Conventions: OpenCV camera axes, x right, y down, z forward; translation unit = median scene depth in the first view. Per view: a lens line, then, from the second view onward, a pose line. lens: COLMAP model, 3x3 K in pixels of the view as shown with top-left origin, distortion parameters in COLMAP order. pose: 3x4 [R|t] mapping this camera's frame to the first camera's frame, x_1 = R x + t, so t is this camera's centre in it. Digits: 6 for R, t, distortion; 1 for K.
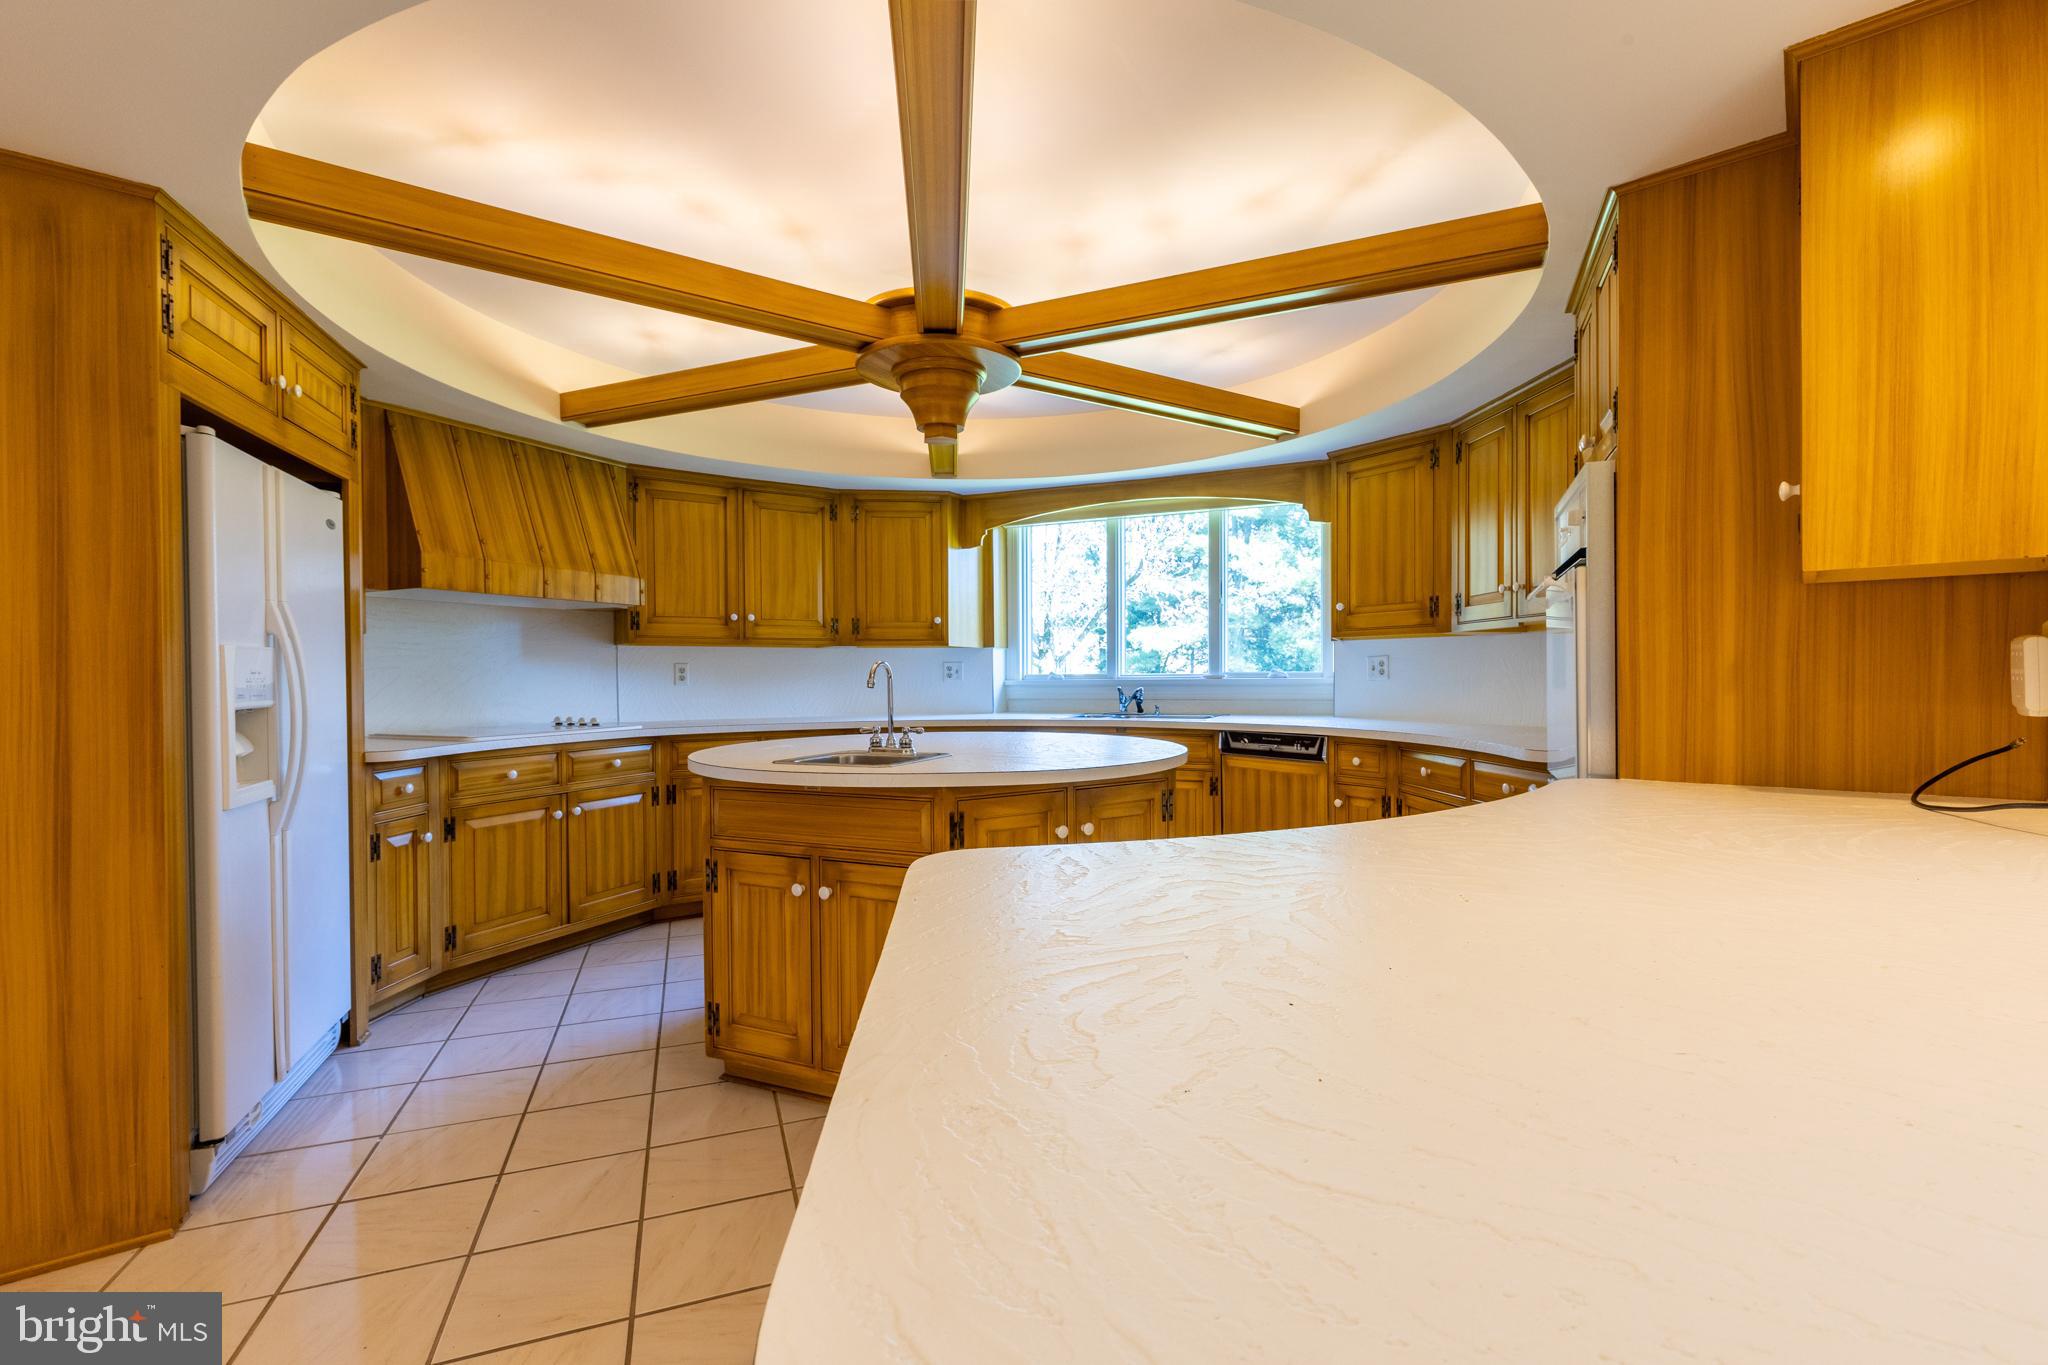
lens RADIAL K [[920.2, 0, 1041.7], [0, 920.2, 676.1], [0, 0, 1]] dist [0.006191, -0.000164]
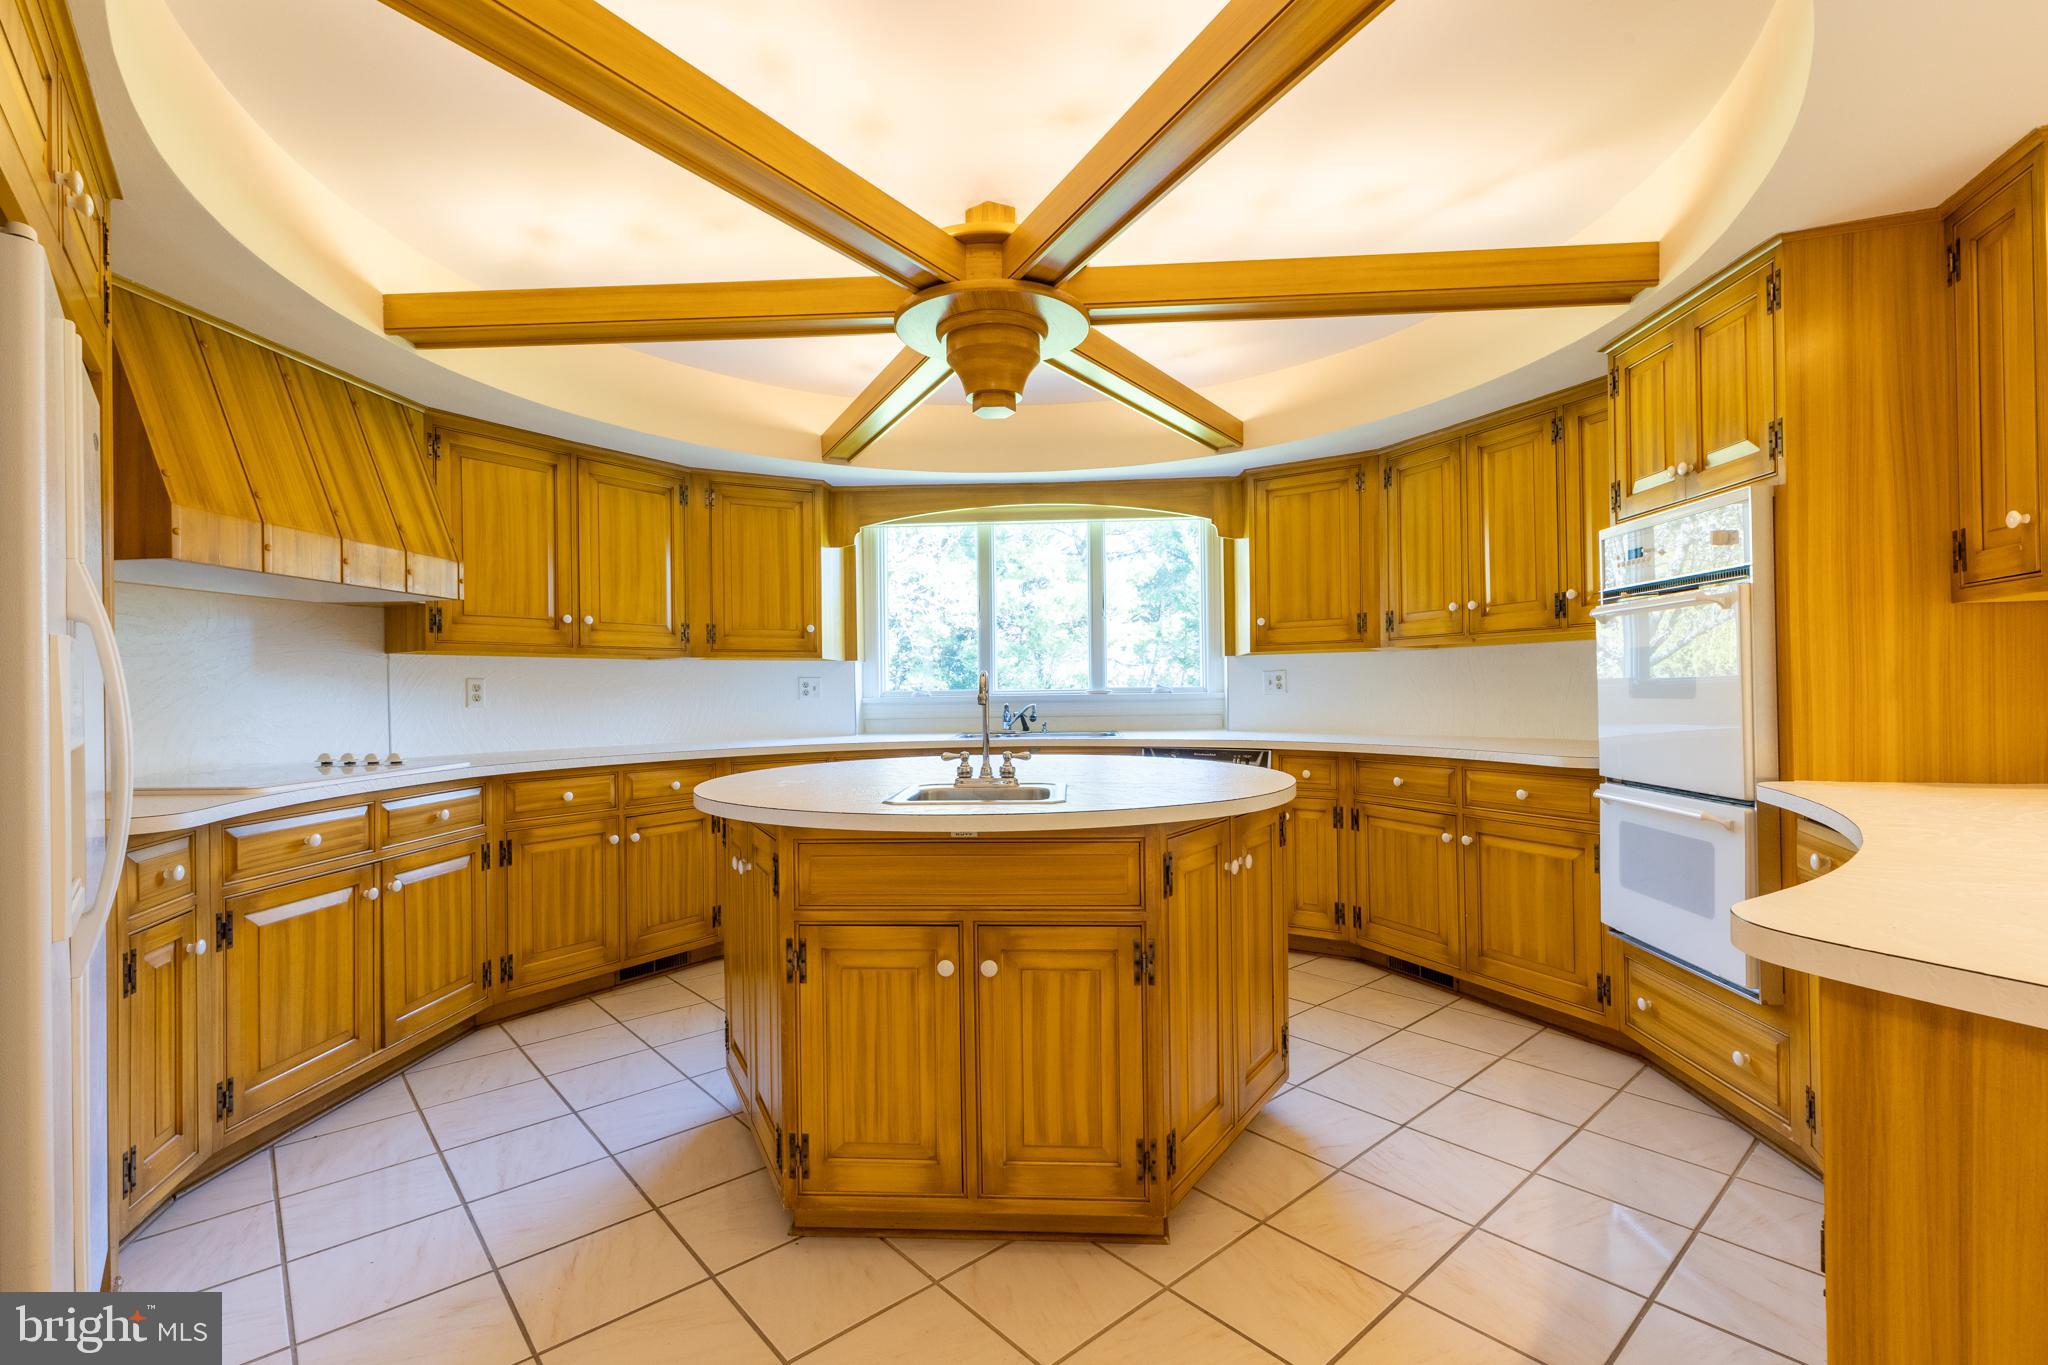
lens RADIAL K [[920.2, 0, 1019.0], [0, 920.2, 679.7], [0, 0, 1]] dist [0.006191, -0.000164]
pose [[0.933040, -0.000603, 0.359773, -0.325989], [0.006499, 0.999864, -0.015178, 0.002149], [-0.359715, 0.016500, 0.932916, 0.172429]]
